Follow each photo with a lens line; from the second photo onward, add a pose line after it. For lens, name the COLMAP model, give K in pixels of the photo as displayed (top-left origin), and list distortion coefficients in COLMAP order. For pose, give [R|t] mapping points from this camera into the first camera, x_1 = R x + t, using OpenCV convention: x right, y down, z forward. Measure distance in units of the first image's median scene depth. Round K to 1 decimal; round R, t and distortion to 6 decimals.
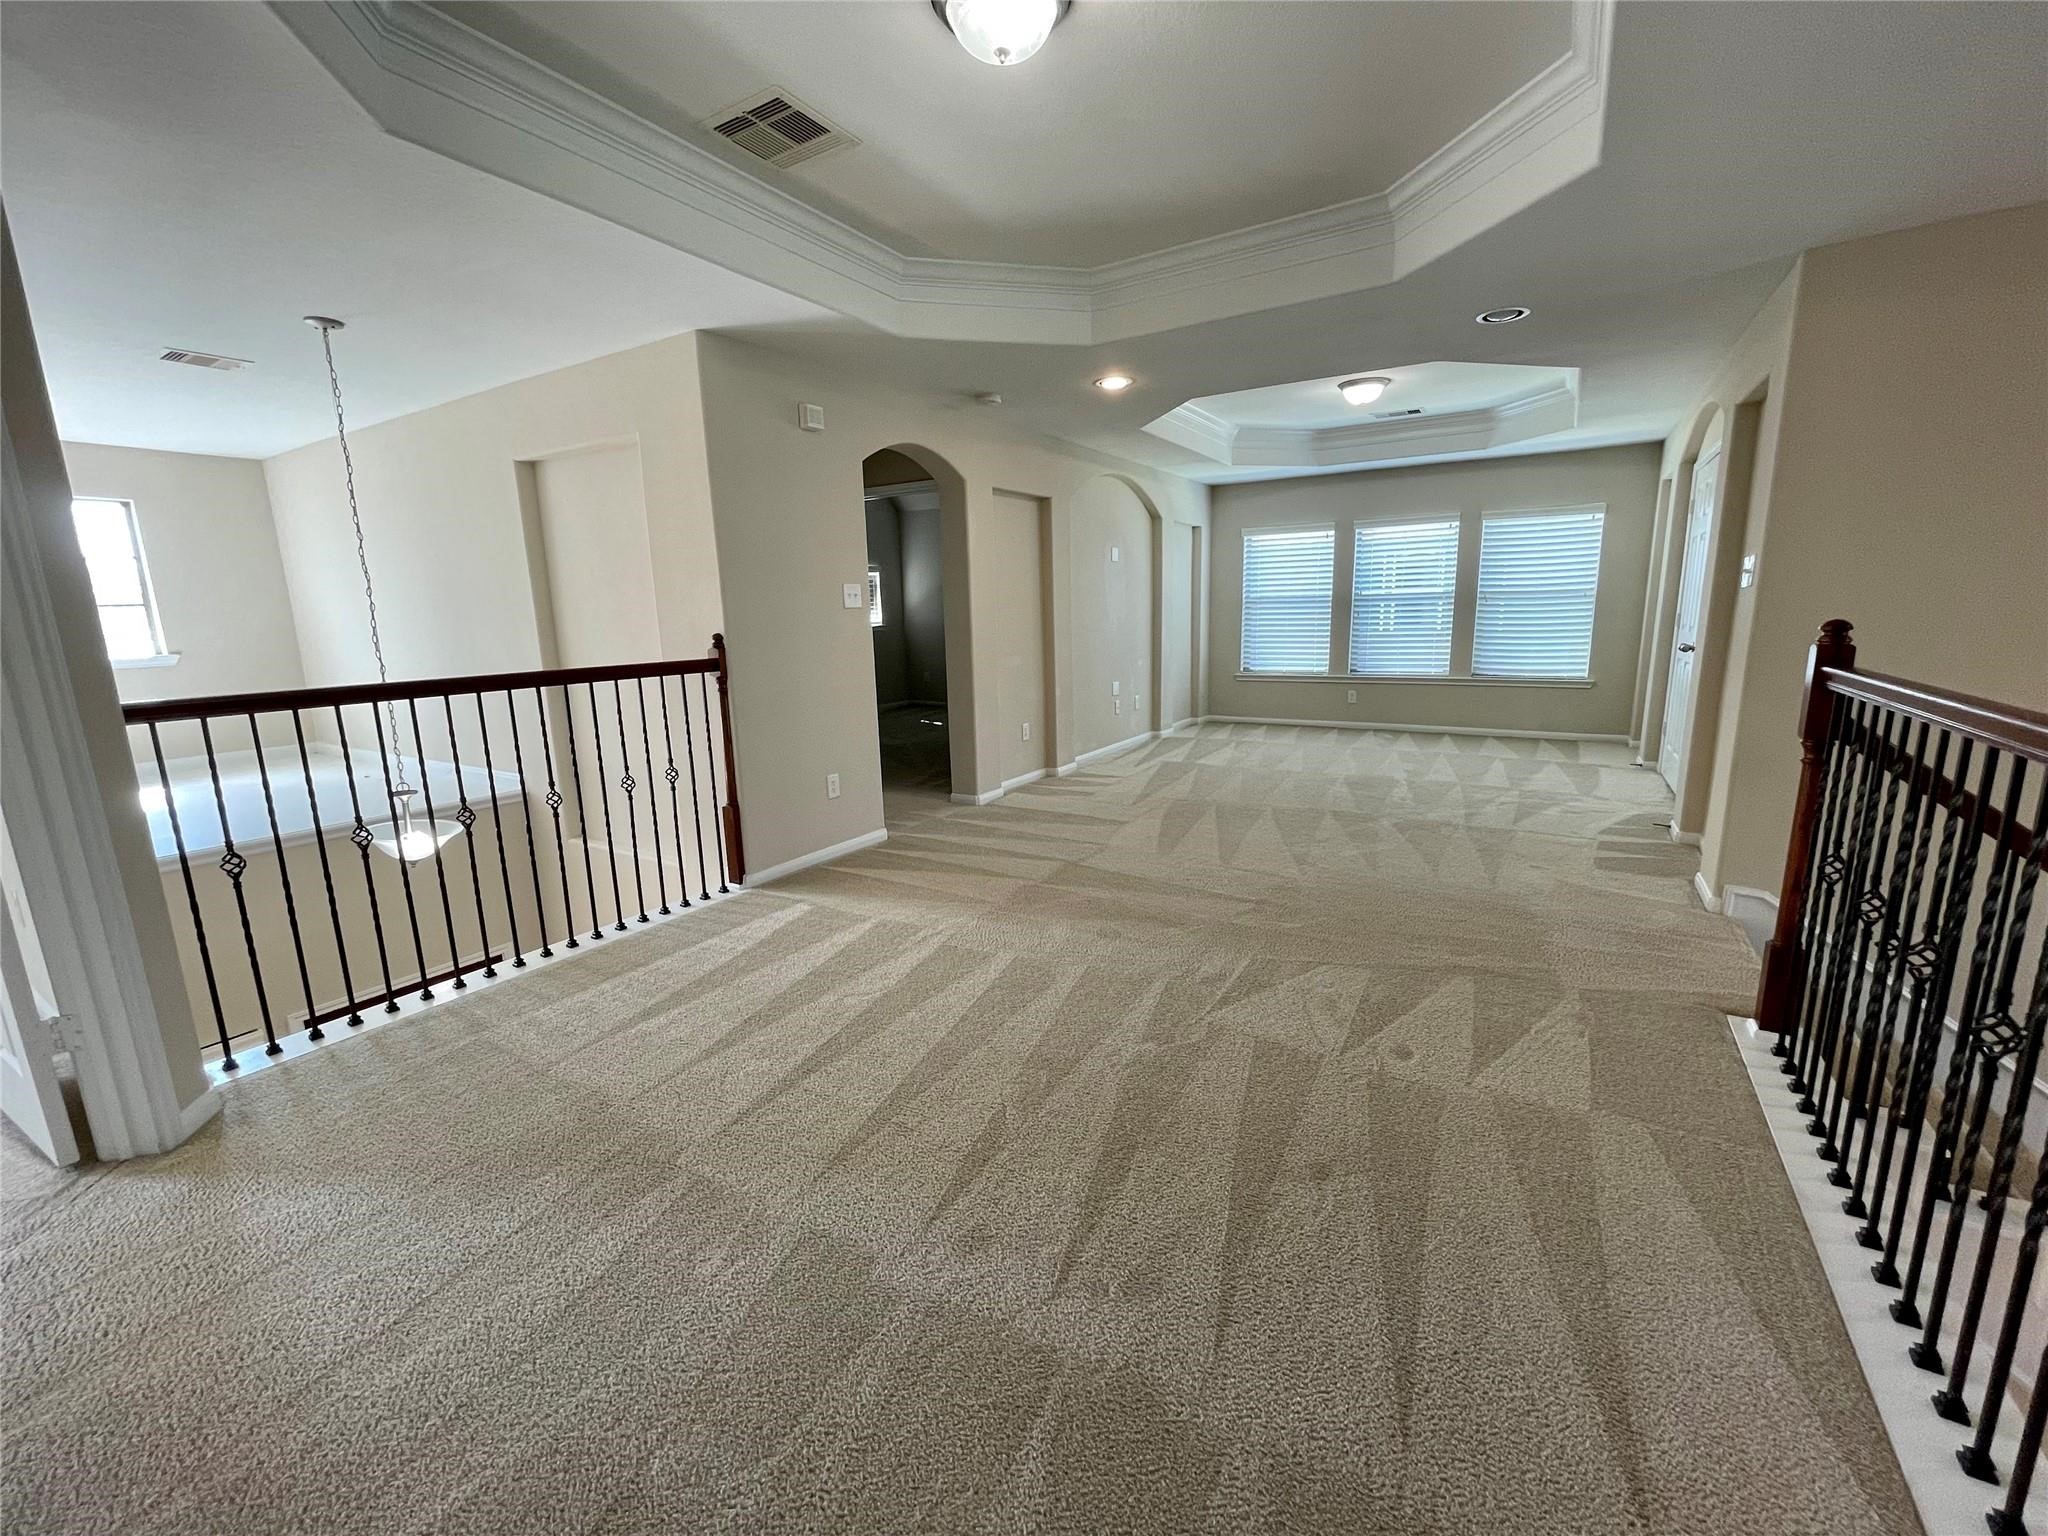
lens RADIAL K [[832.7, 0, 1024.0], [0, 832.7, 768.0], [0, 0, 1]] dist [-0.001165, -0.000093]
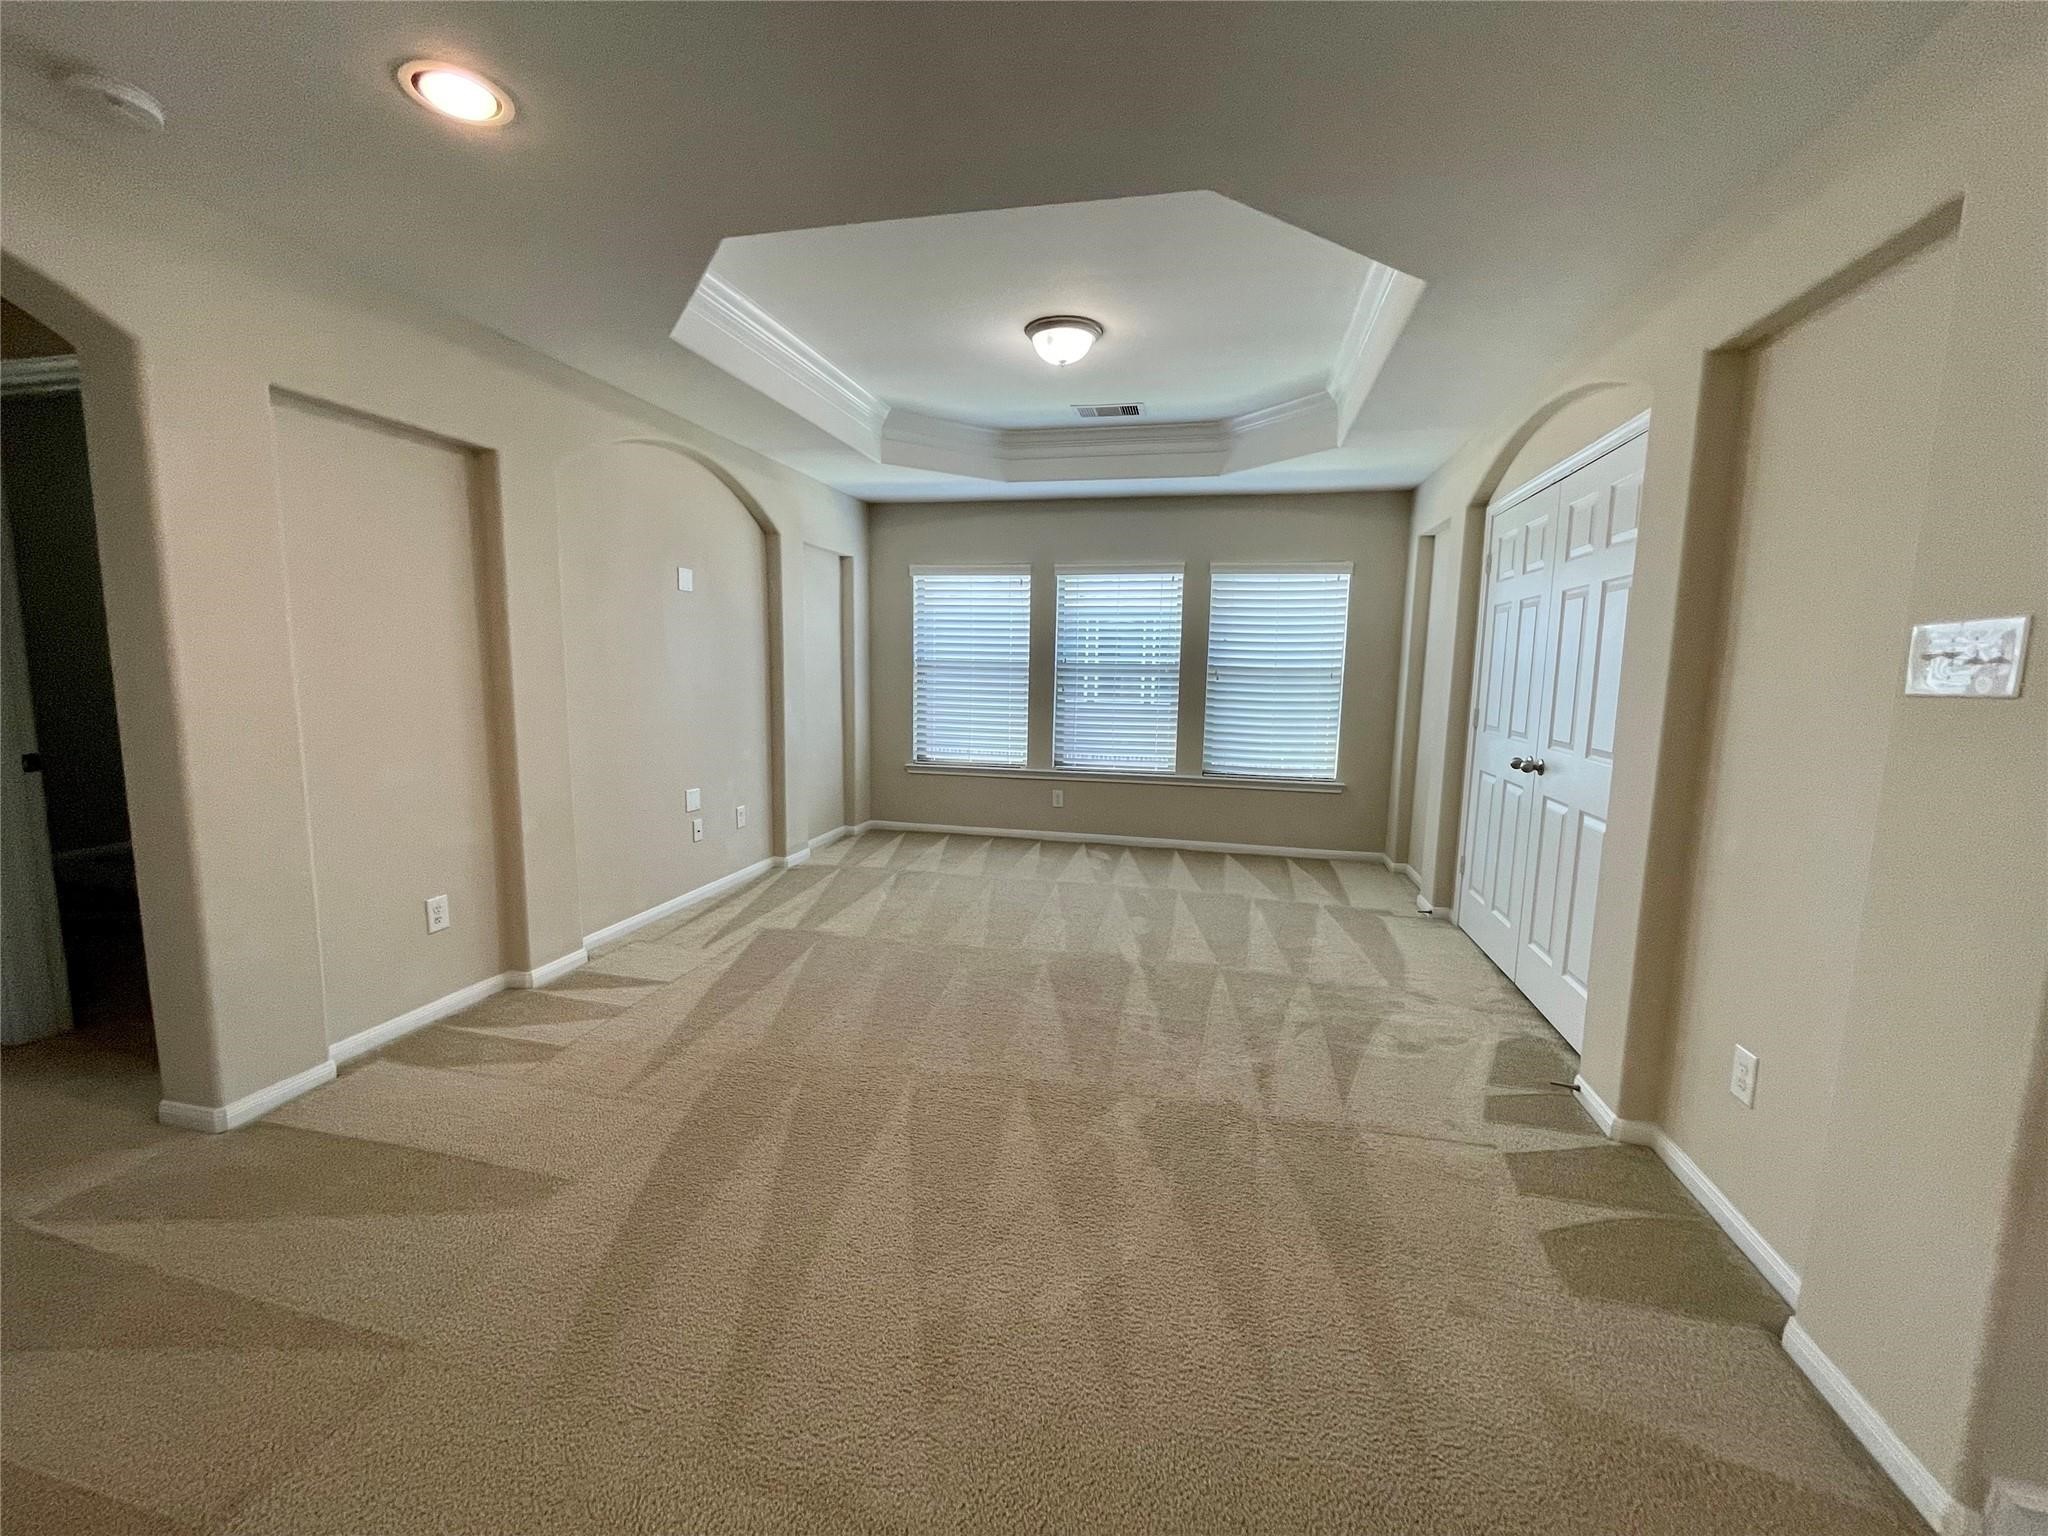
lens RADIAL K [[832.7, 0, 1024.0], [0, 832.7, 768.0], [0, 0, 1]] dist [-0.001165, -0.000093]
pose [[0.944921, 0.001067, 0.327298, 0.143356], [0.020565, 0.997825, -0.062624, -0.078042], [-0.326653, 0.065906, 0.942844, 0.360324]]
